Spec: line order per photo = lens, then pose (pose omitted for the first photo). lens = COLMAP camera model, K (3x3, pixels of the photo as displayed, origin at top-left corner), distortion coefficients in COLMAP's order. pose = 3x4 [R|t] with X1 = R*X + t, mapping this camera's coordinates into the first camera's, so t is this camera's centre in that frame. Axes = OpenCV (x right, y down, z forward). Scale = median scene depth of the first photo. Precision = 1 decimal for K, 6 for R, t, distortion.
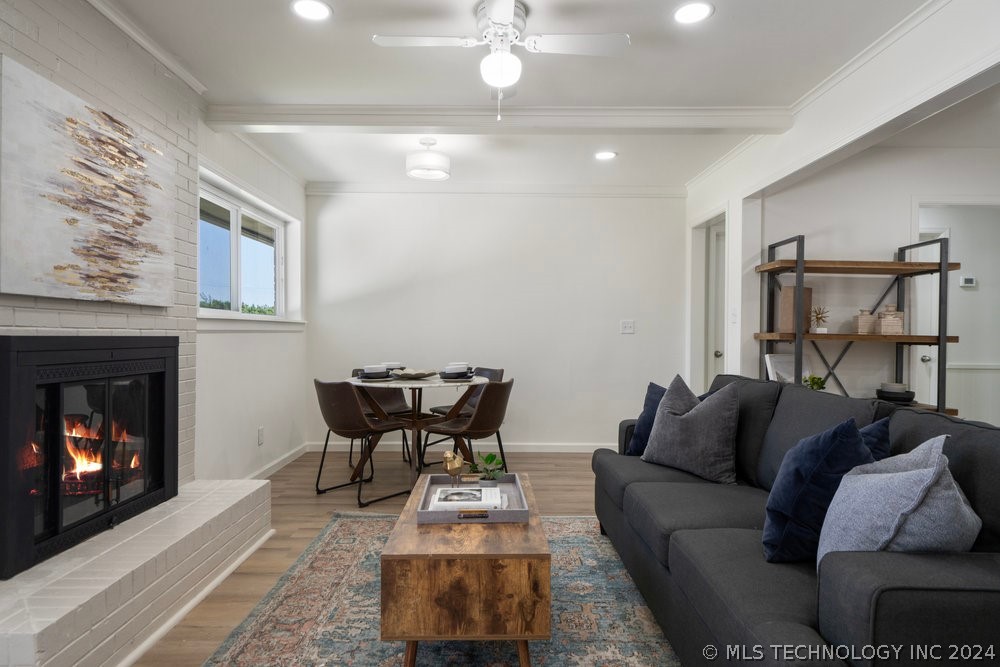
lens RADIAL K [[576.7, 0, 494.4], [0, 576.7, 341.8], [0, 0, 1]] dist [0.002750, -0.000733]
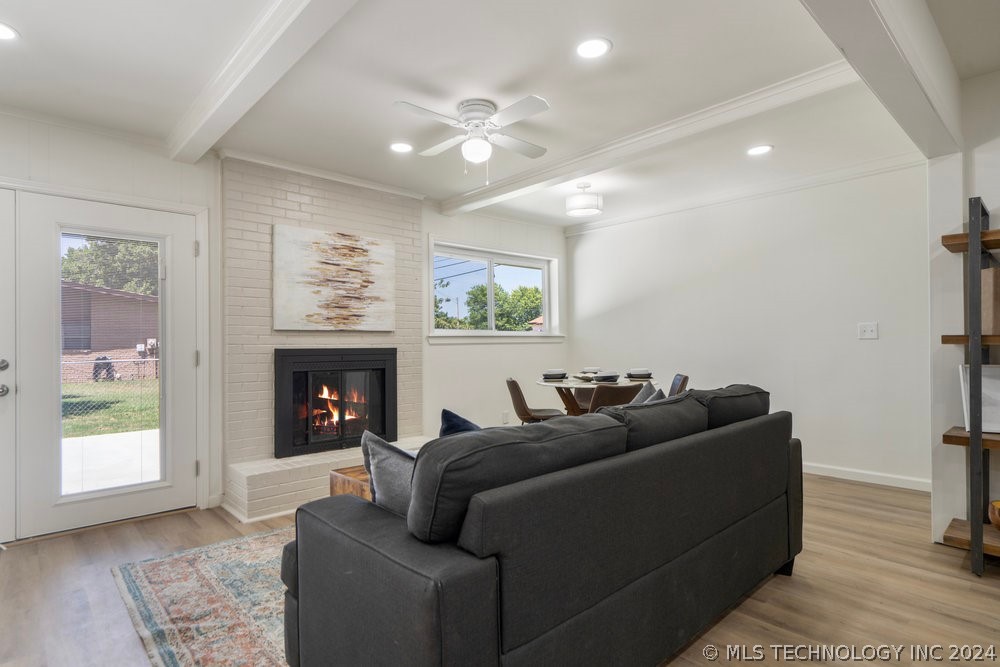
lens RADIAL K [[531.3, 0, 492.6], [0, 531.3, 337.5], [0, 0, 1]] dist [-0.002438, 0.000774]
pose [[0.671769, -0.023298, -0.740394, 0.950698], [0.003950, 0.999604, -0.027871, 0.005399], [0.740750, 0.015798, 0.671595, 0.183191]]
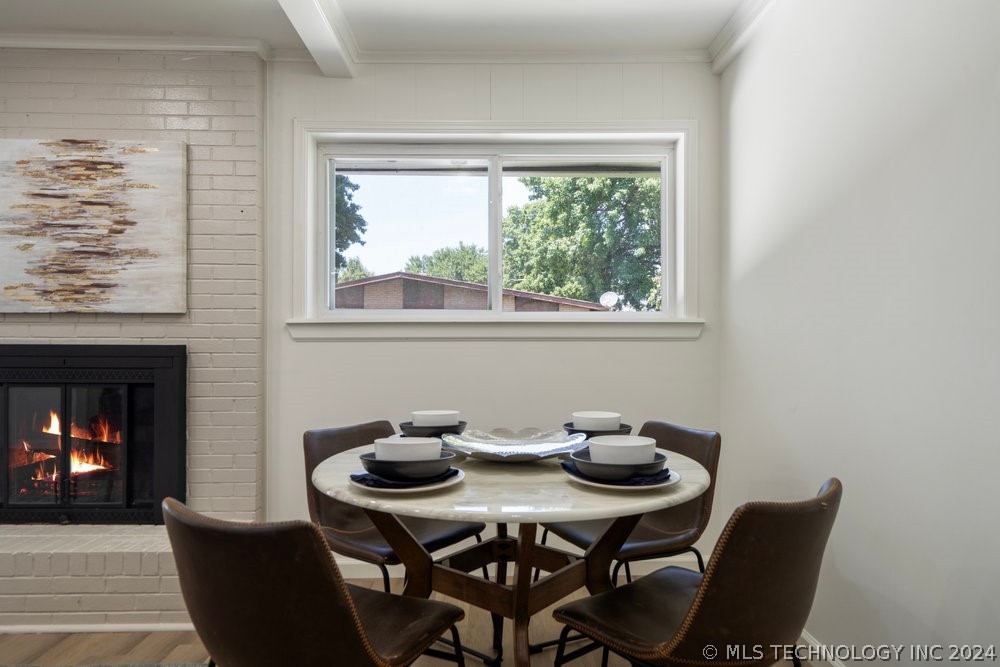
lens RADIAL K [[627.1, 0, 501.8], [0, 627.1, 337.0], [0, 0, 1]] dist [0.013281, -0.002933]
pose [[0.010350, -0.027825, -0.999559, 0.495195], [-0.013430, 0.999519, -0.027963, -0.002649], [0.999856, 0.013714, 0.009971, 1.750234]]
